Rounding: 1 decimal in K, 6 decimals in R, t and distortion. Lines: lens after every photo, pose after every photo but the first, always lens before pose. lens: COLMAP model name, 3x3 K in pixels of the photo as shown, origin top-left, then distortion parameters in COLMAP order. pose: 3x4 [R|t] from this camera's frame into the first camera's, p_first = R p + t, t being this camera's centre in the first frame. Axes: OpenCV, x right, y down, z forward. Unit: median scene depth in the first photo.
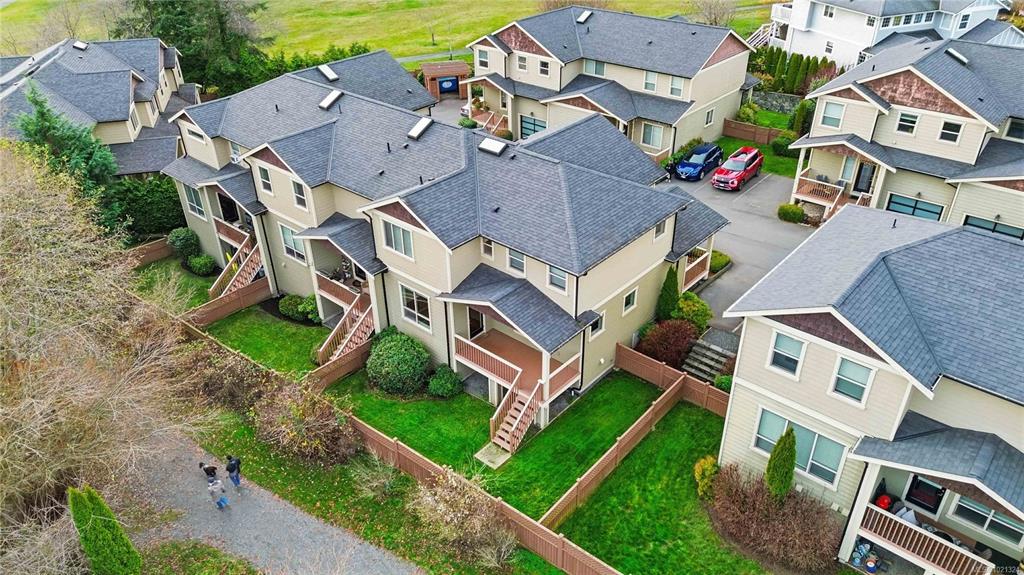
lens RADIAL K [[729.0, 0, 507.1], [0, 729.0, 286.2], [0, 0, 1]] dist [0.035922, -0.016178]
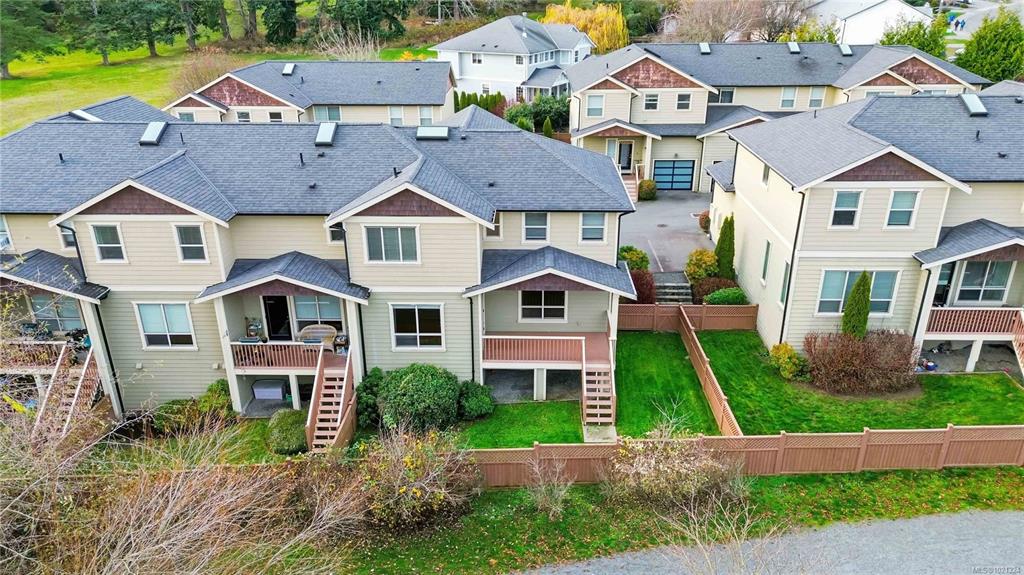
lens RADIAL K [[729.0, 0, 511.9], [0, 729.0, 291.2], [0, 0, 1]] dist [0.035922, -0.016178]
pose [[0.765699, -0.242148, 0.595877, -0.454294], [0.332028, 0.942254, -0.043748, 0.054426], [-0.550874, 0.231346, 0.801883, 0.232452]]
